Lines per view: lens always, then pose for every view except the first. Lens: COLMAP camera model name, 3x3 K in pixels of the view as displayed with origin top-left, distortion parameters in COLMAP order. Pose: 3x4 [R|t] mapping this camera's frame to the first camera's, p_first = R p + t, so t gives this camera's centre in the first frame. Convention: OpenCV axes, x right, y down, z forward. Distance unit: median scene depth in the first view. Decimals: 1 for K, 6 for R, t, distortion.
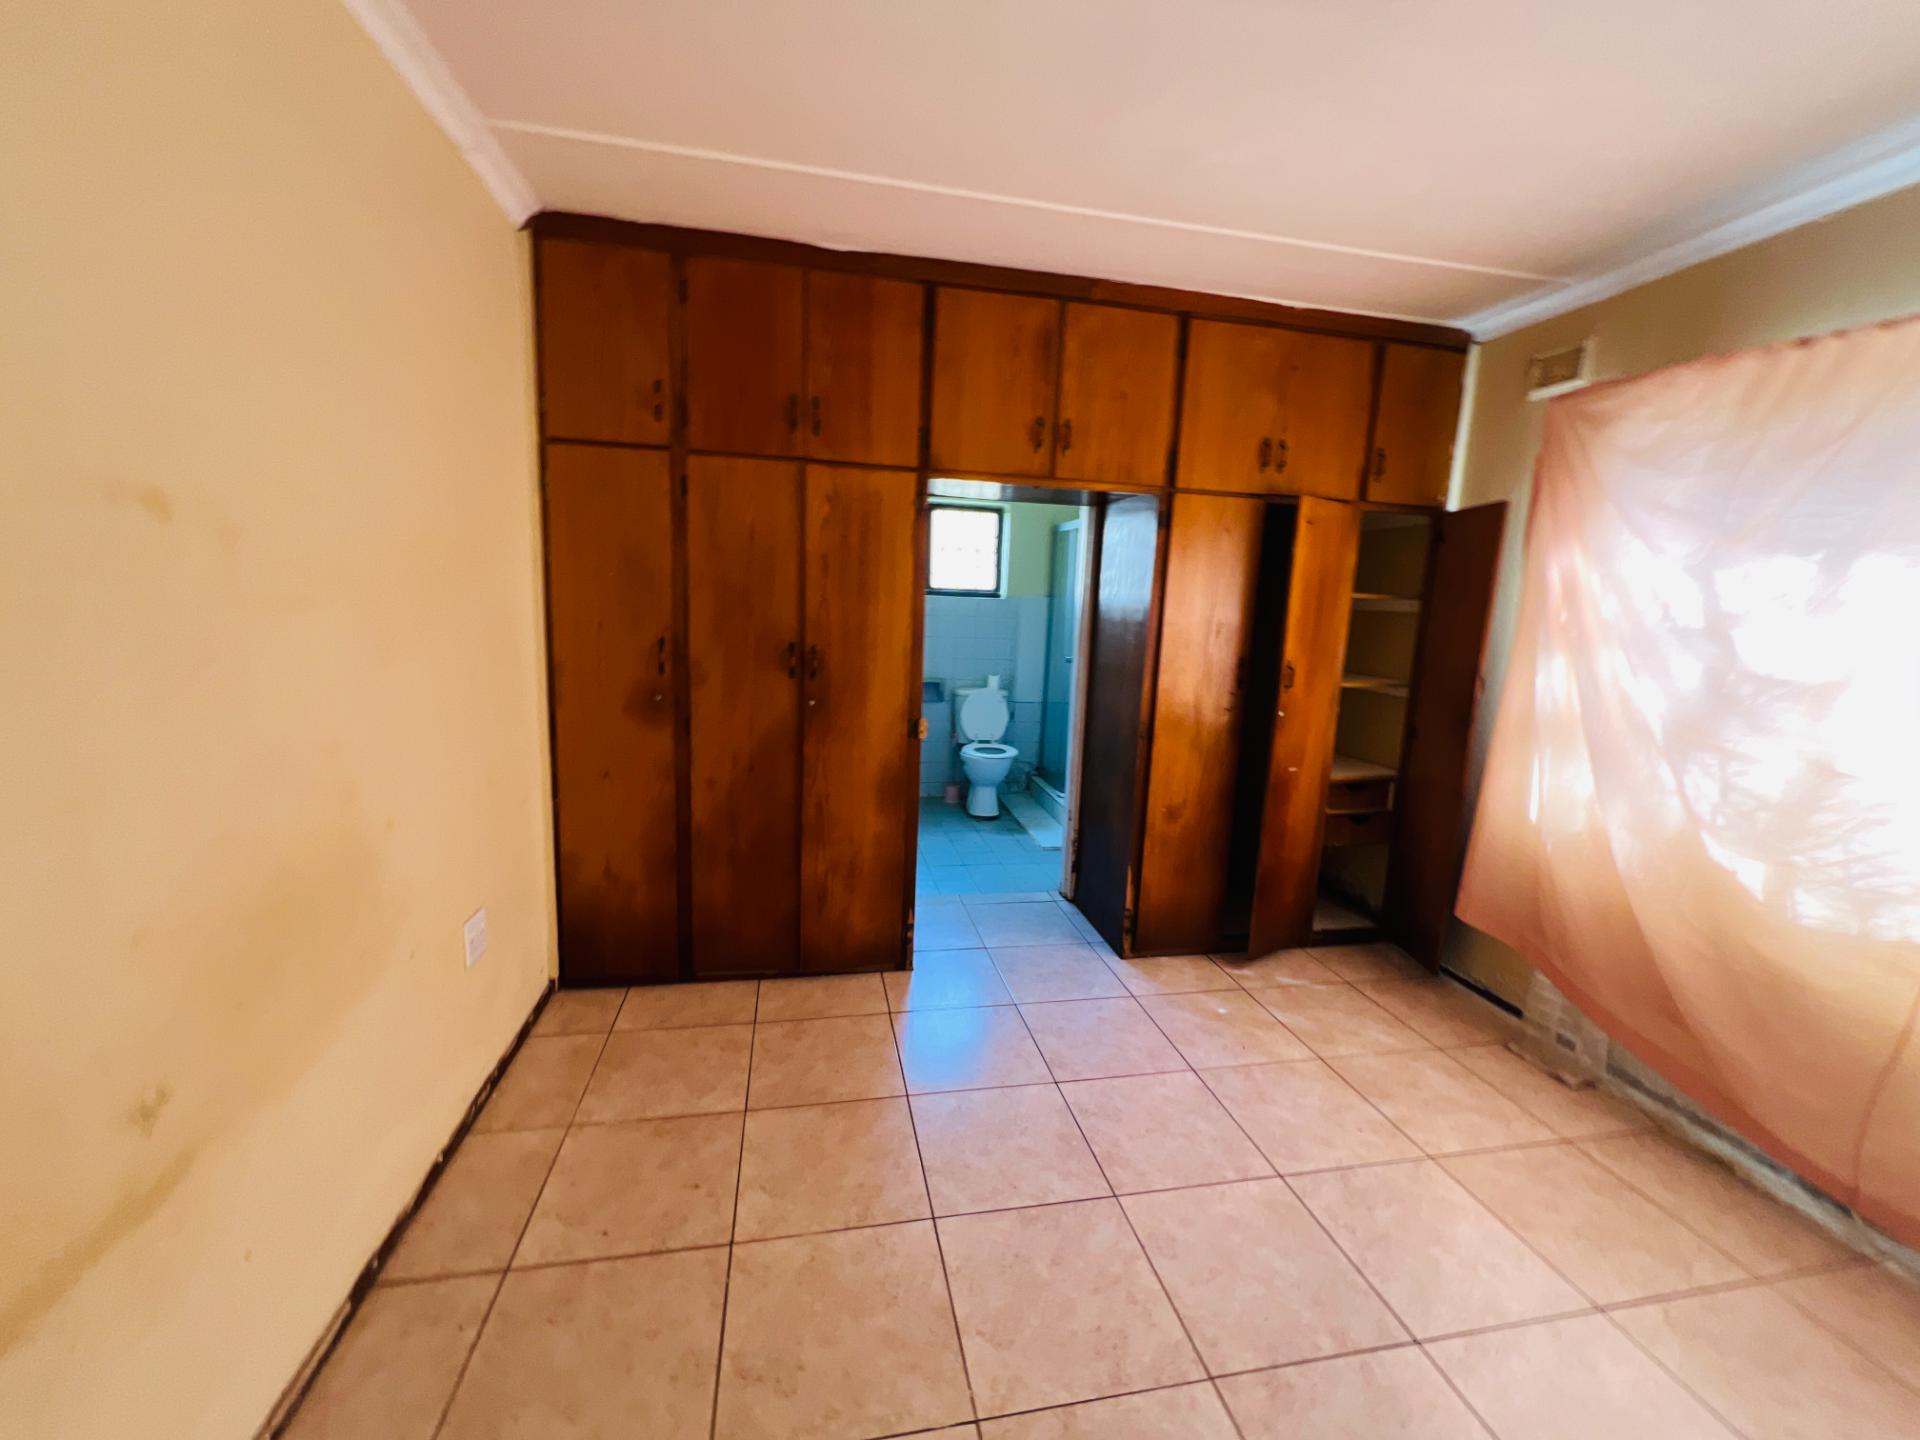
lens RADIAL K [[772.3, 0, 961.4], [0, 772.3, 720.1], [0, 0, 1]] dist [-0.003167, 0.001408]
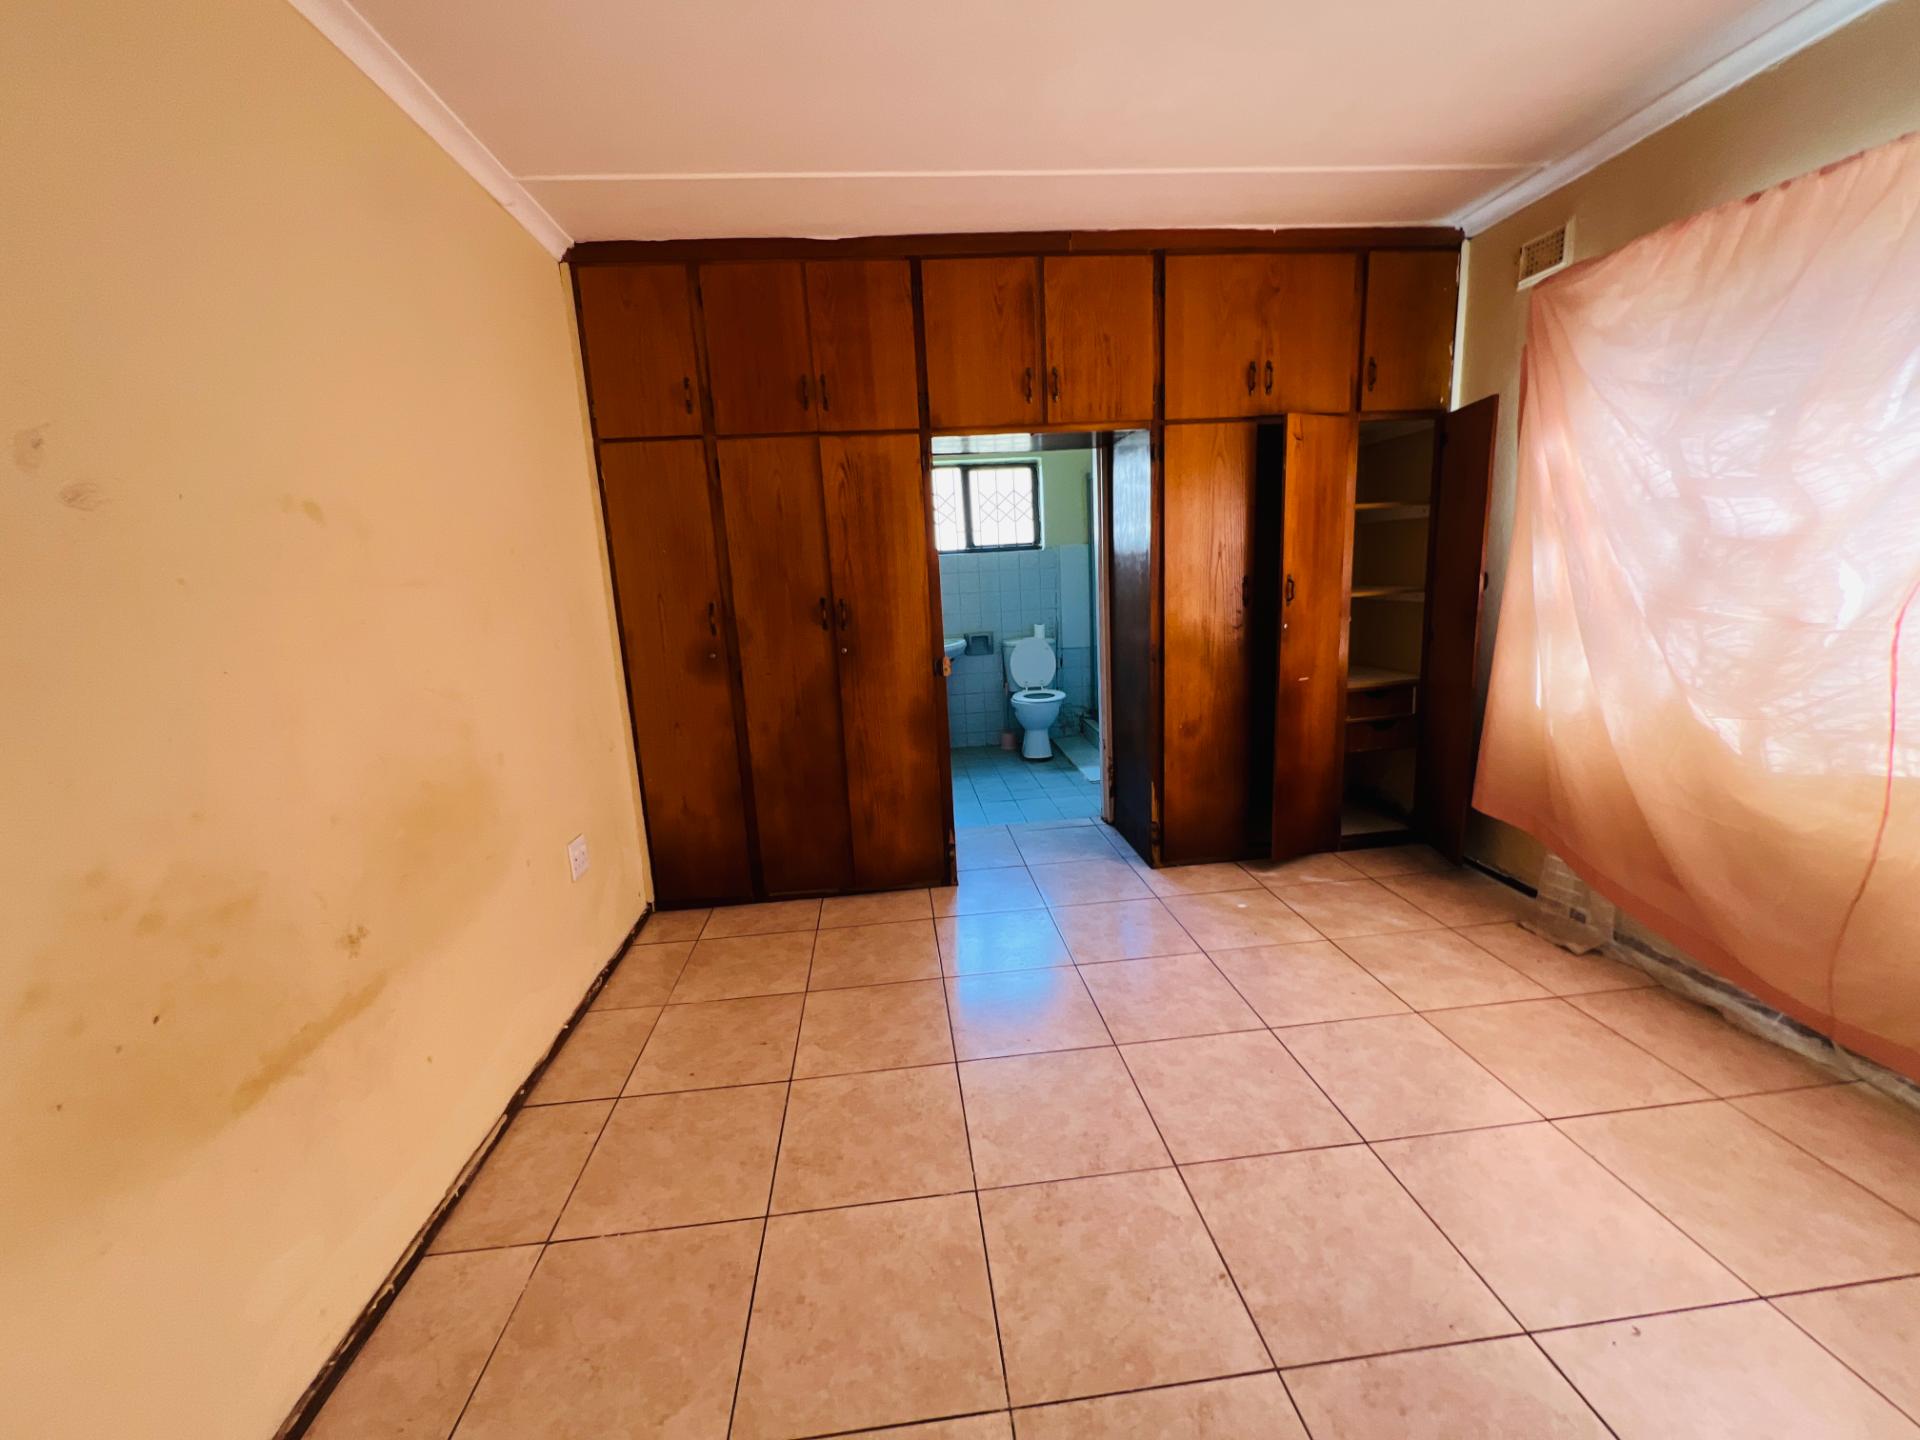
lens RADIAL K [[772.3, 0, 959.7], [0, 772.3, 719.3], [0, 0, 1]] dist [-0.003167, 0.001408]
pose [[0.990446, -0.072381, -0.117375, 0.110313], [0.076785, 0.996487, 0.033442, 0.060178], [0.114542, -0.042135, 0.992524, -0.117691]]
